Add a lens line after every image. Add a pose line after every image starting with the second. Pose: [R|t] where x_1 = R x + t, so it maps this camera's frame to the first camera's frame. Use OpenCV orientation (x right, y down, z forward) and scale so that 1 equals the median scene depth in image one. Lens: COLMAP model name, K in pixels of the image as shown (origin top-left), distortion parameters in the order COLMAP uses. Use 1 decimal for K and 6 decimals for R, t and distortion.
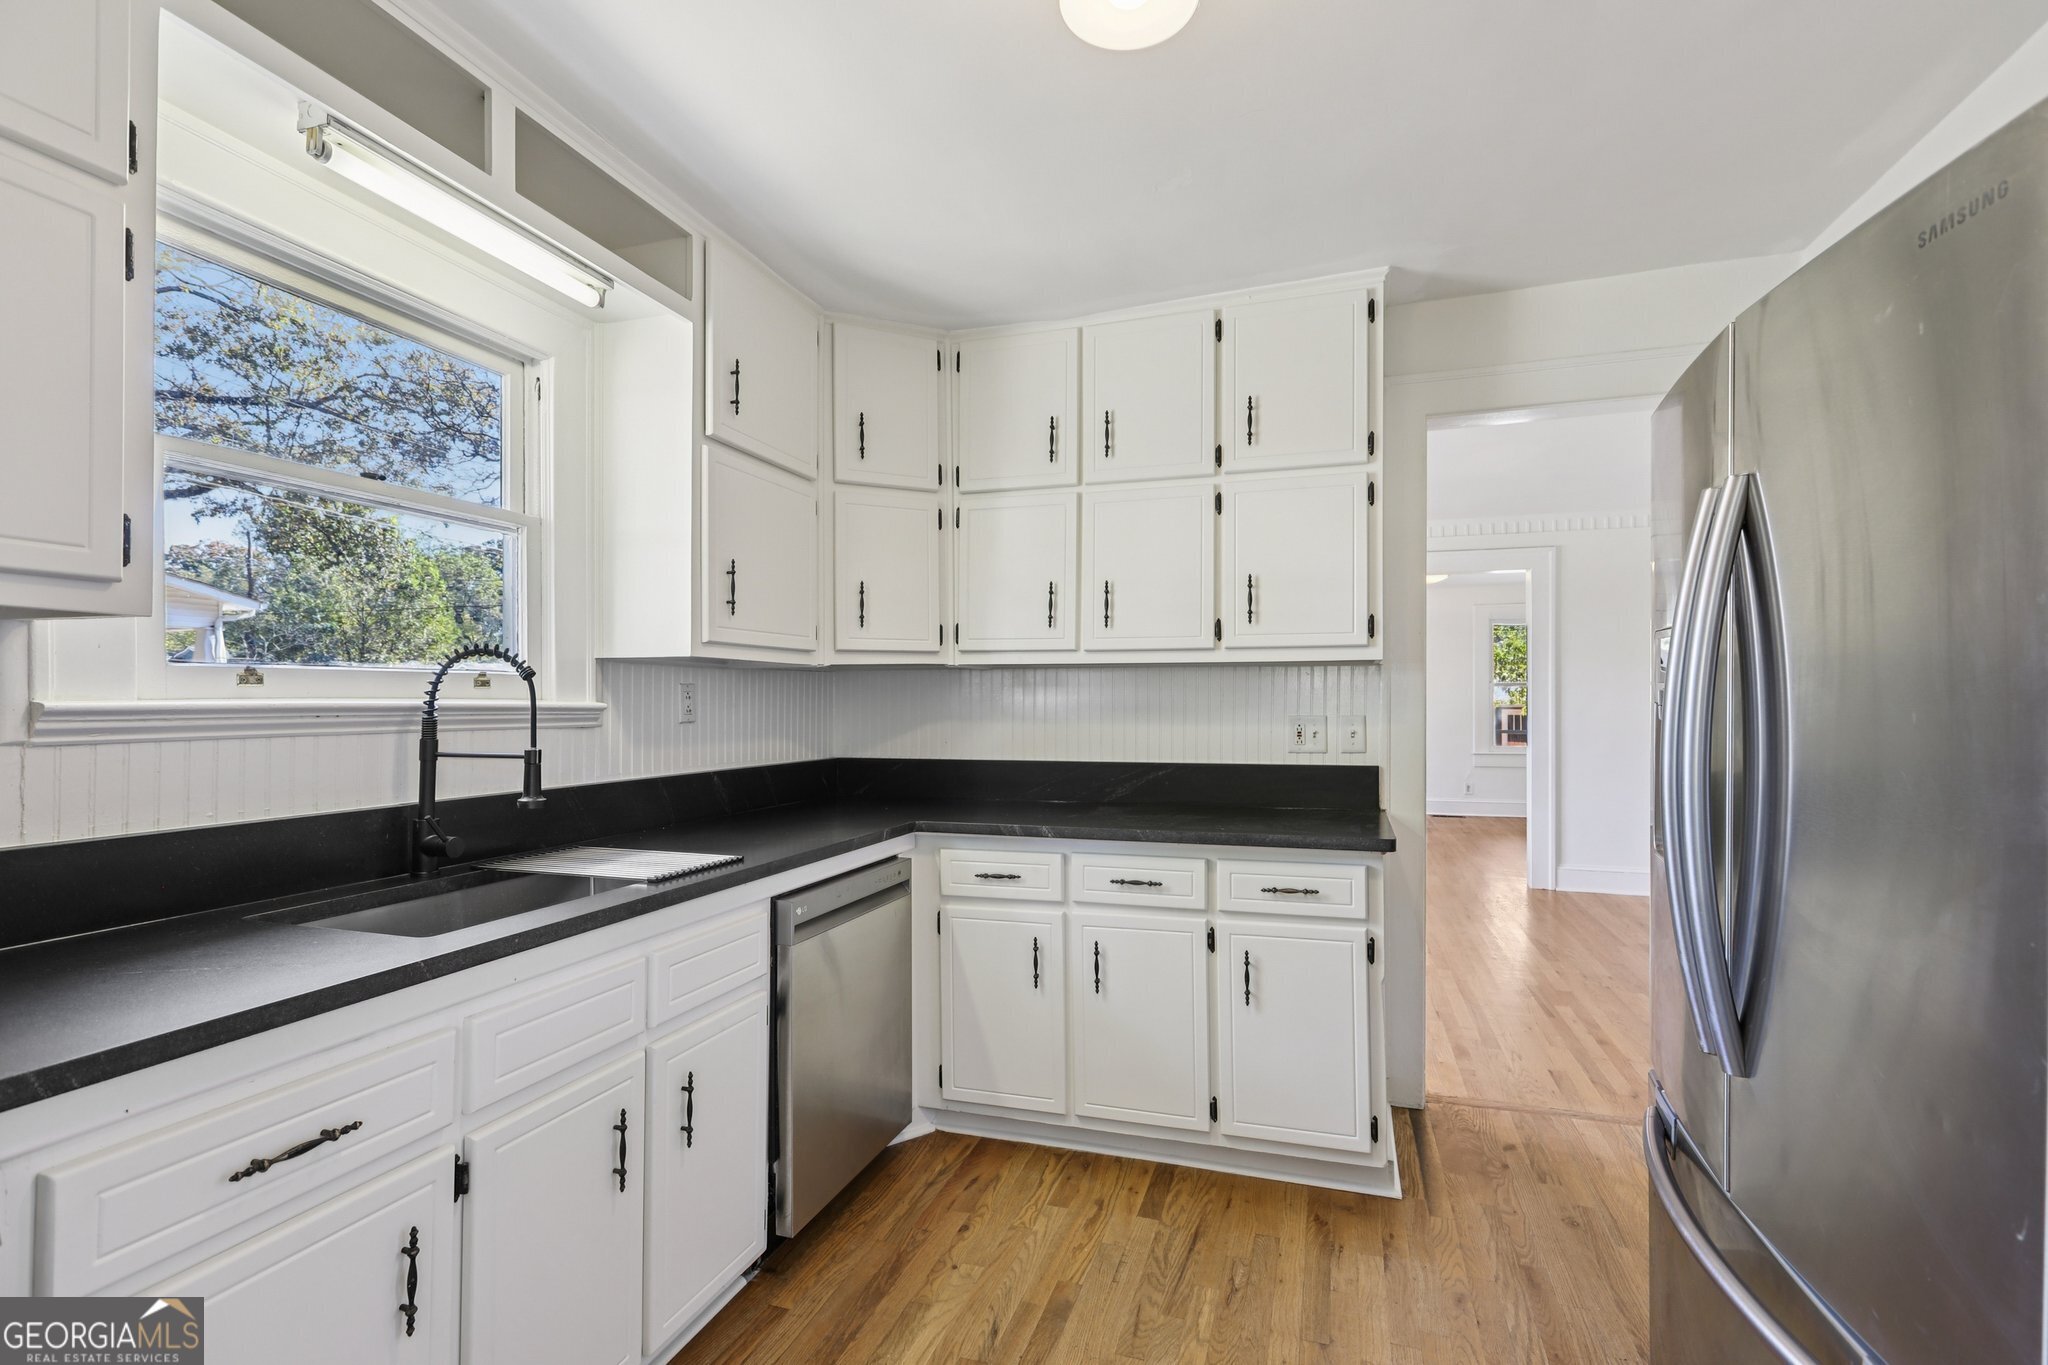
lens RADIAL K [[915.0, 0, 1026.3], [0, 915.0, 699.7], [0, 0, 1]] dist [-0.003581, 0.003584]
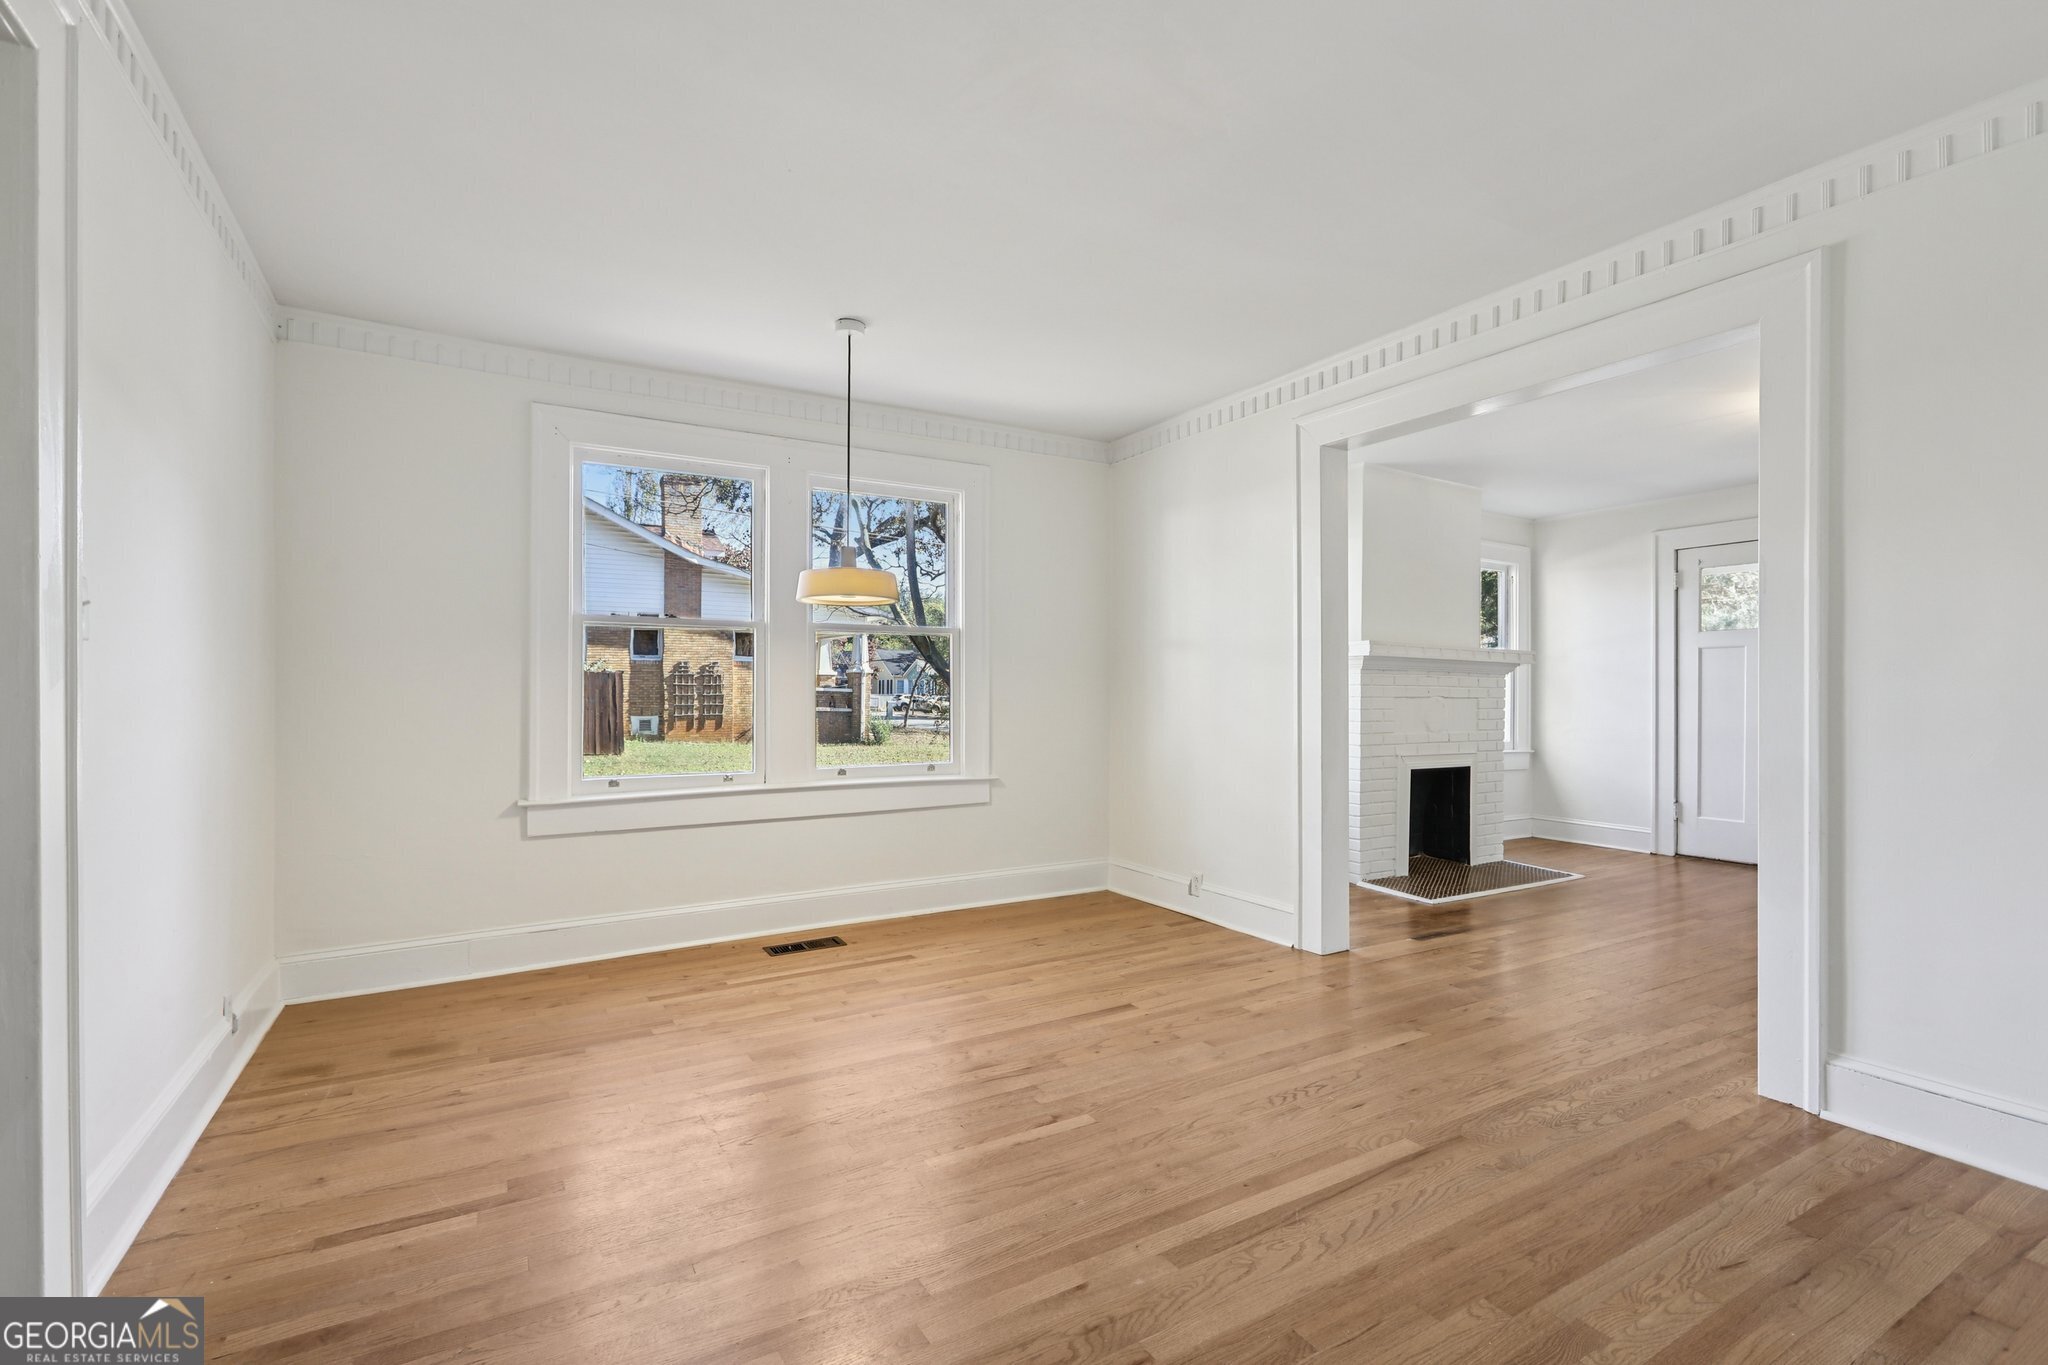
lens RADIAL K [[915.0, 0, 1028.8], [0, 915.0, 691.5], [0, 0, 1]] dist [-0.003581, 0.003584]
pose [[0.761986, 0.000453, -0.647594, 1.329000], [-0.003625, 0.999987, -0.003566, 0.064623], [0.647584, 0.005065, 0.761978, 1.099927]]
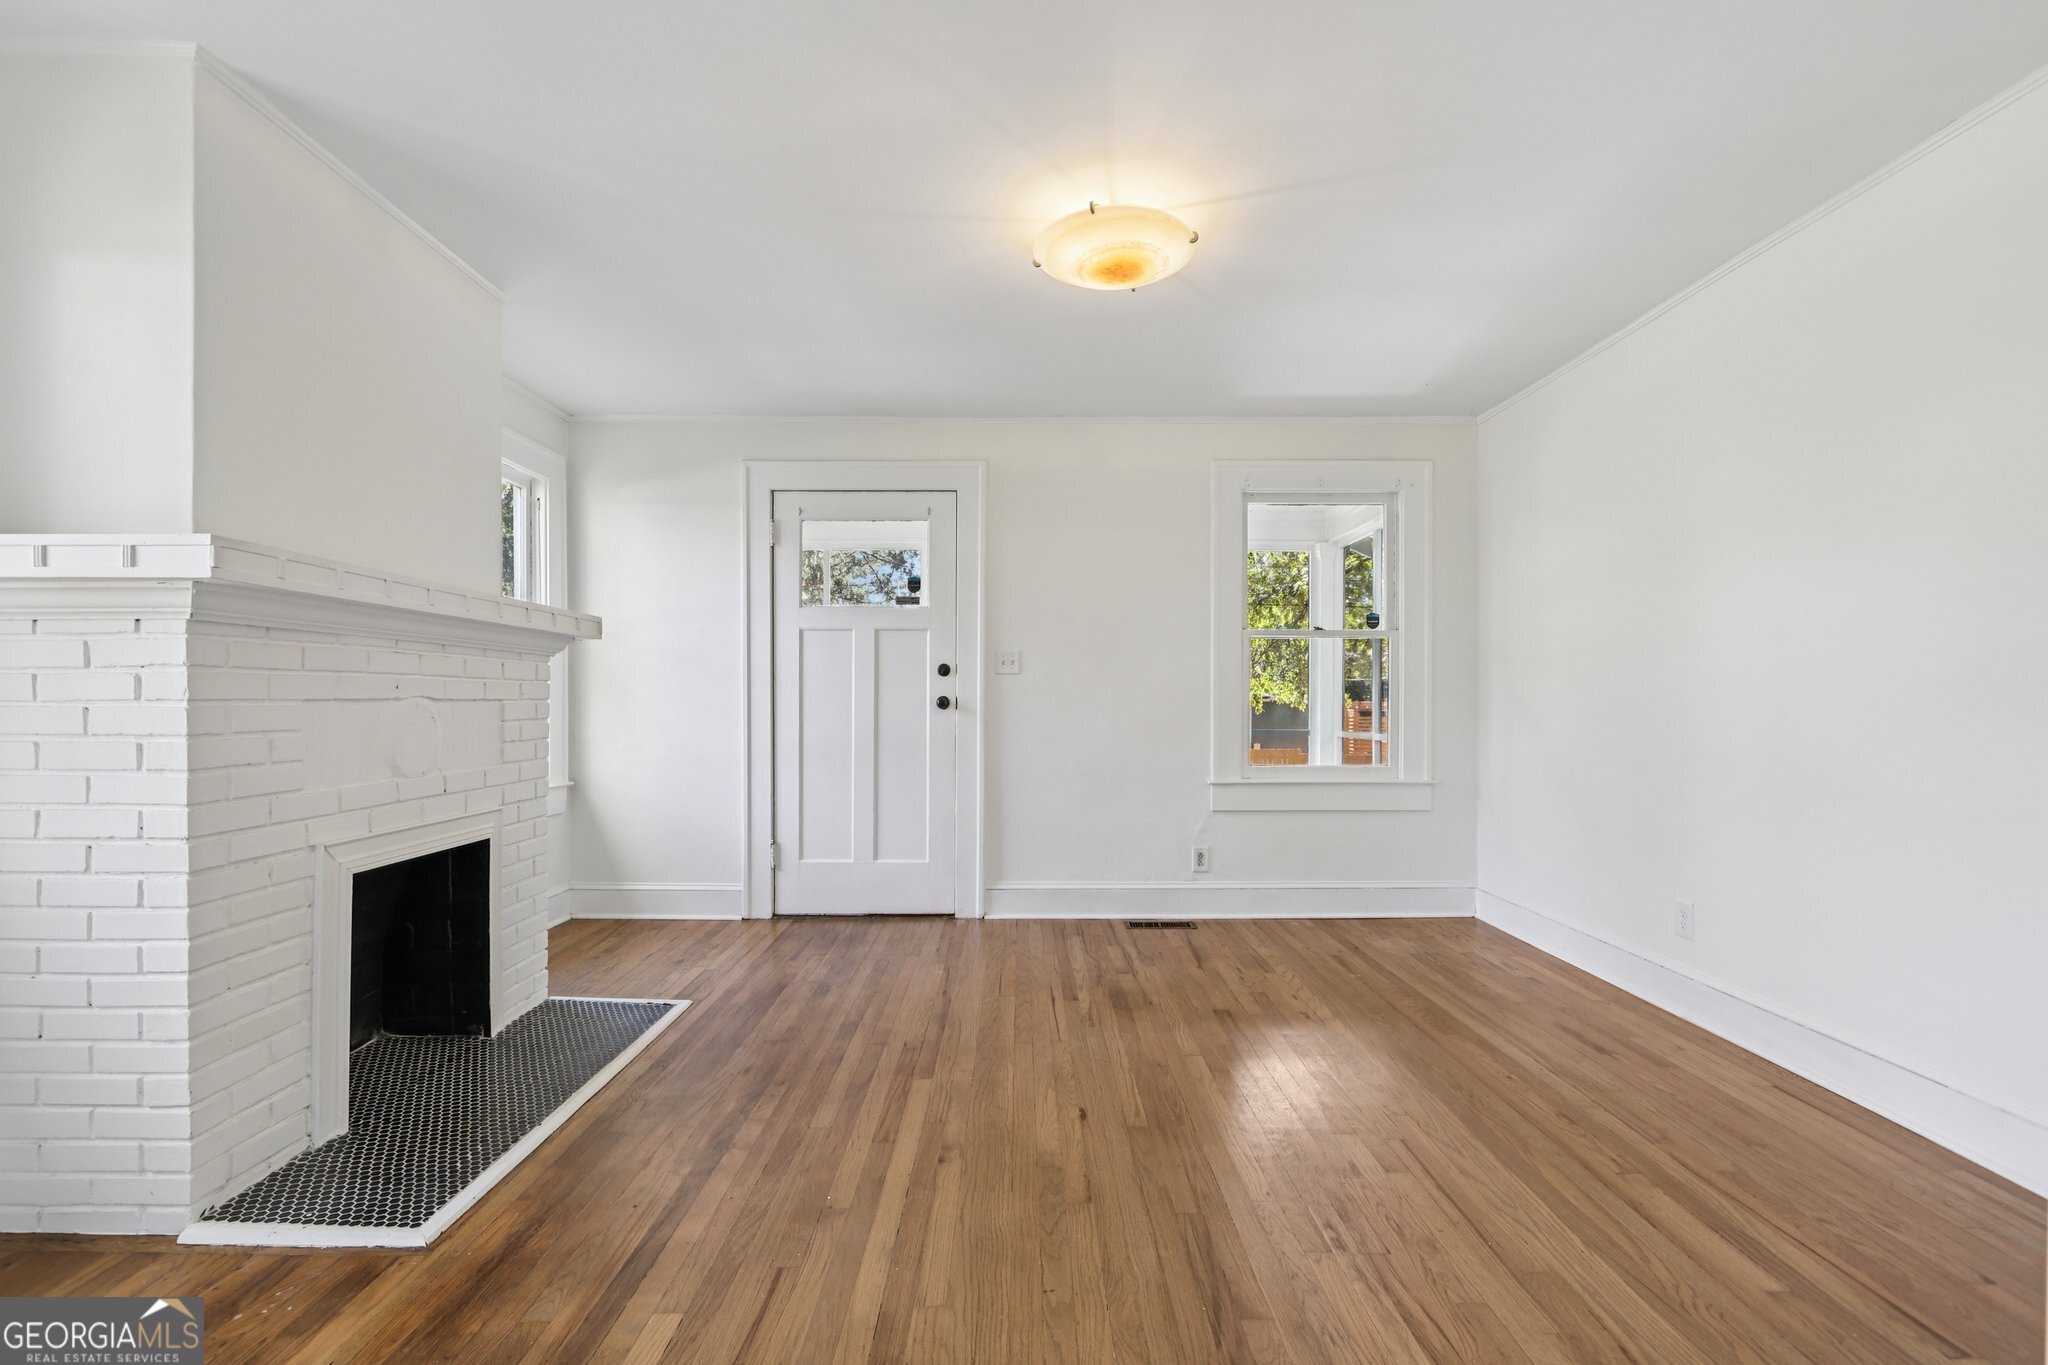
lens RADIAL K [[915.0, 0, 1025.2], [0, 915.0, 714.9], [0, 0, 1]] dist [-0.003581, 0.003584]
pose [[0.946161, -0.004589, 0.323663, 0.957793], [-0.001690, 0.999816, 0.019117, 0.063820], [-0.323691, -0.018635, 0.945979, 2.256708]]
